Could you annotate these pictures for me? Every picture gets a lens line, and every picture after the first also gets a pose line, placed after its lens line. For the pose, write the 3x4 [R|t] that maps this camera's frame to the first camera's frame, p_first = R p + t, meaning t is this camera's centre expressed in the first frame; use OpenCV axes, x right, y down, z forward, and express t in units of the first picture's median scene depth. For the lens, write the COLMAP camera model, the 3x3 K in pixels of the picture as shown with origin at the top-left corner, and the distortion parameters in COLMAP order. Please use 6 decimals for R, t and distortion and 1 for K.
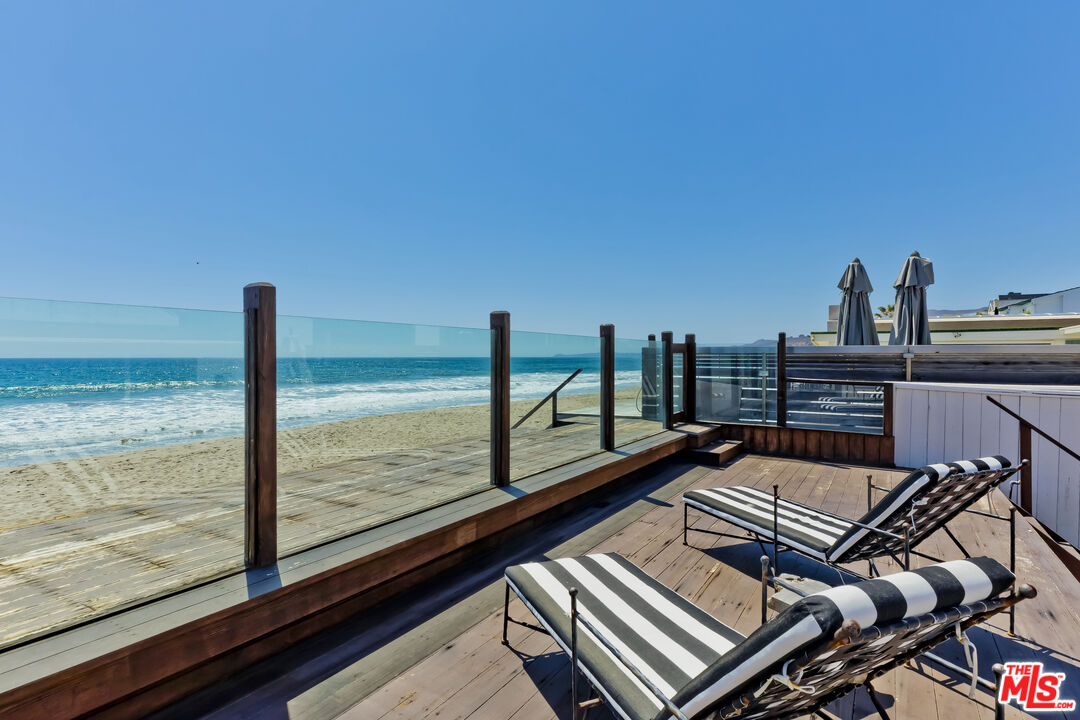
lens RADIAL K [[564.2, 0, 540.0], [0, 564.2, 360.0], [0, 0, 1]] dist [0.001646, 0.000125]
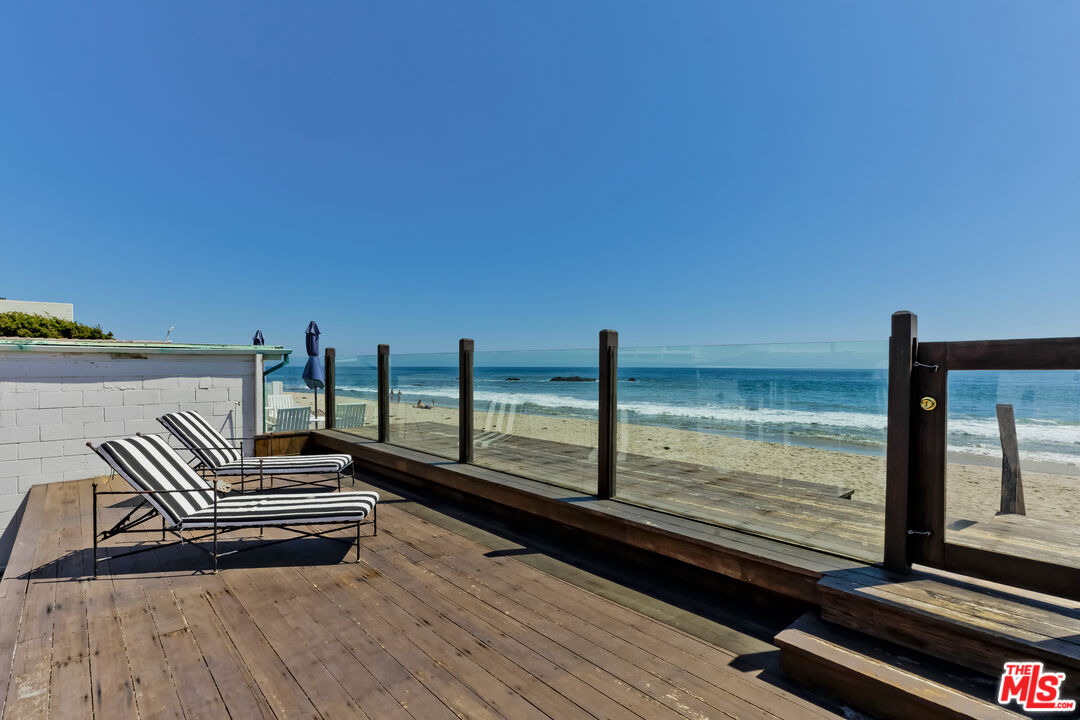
lens RADIAL K [[532.9, 0, 536.4], [0, 532.9, 355.2], [0, 0, 1]] dist [-0.001841, -0.000367]
pose [[-0.292169, -0.011564, -0.956297, 0.975786], [-0.007986, 0.999922, -0.009651, -0.024105], [0.956333, 0.004818, -0.292239, 1.325704]]
